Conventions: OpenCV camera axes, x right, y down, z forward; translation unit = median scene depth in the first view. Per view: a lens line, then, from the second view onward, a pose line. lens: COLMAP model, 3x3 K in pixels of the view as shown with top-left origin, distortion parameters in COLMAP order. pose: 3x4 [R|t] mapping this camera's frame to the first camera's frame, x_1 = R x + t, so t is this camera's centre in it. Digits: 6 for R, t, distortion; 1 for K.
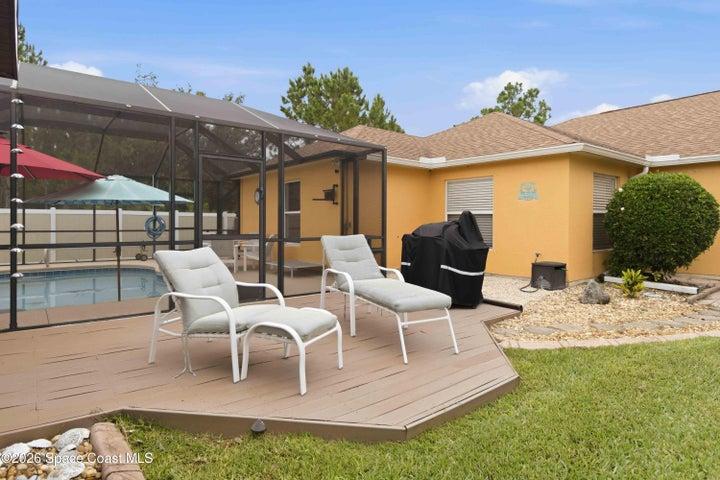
lens RADIAL K [[408.2, 0, 360.5], [0, 408.2, 227.1], [0, 0, 1]] dist [0.005242, 0.001147]
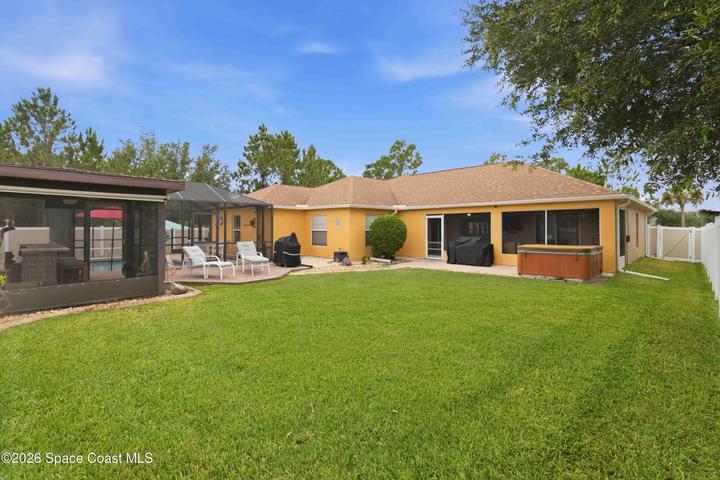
lens RADIAL K [[346.8, 0, 368.6], [0, 346.8, 225.9], [0, 0, 1]] dist [-0.001936, -0.000400]
pose [[0.992466, -0.003499, 0.122470, 0.214406], [0.005520, 0.999854, -0.016174, -0.019107], [-0.122396, 0.016728, 0.992340, -0.633993]]
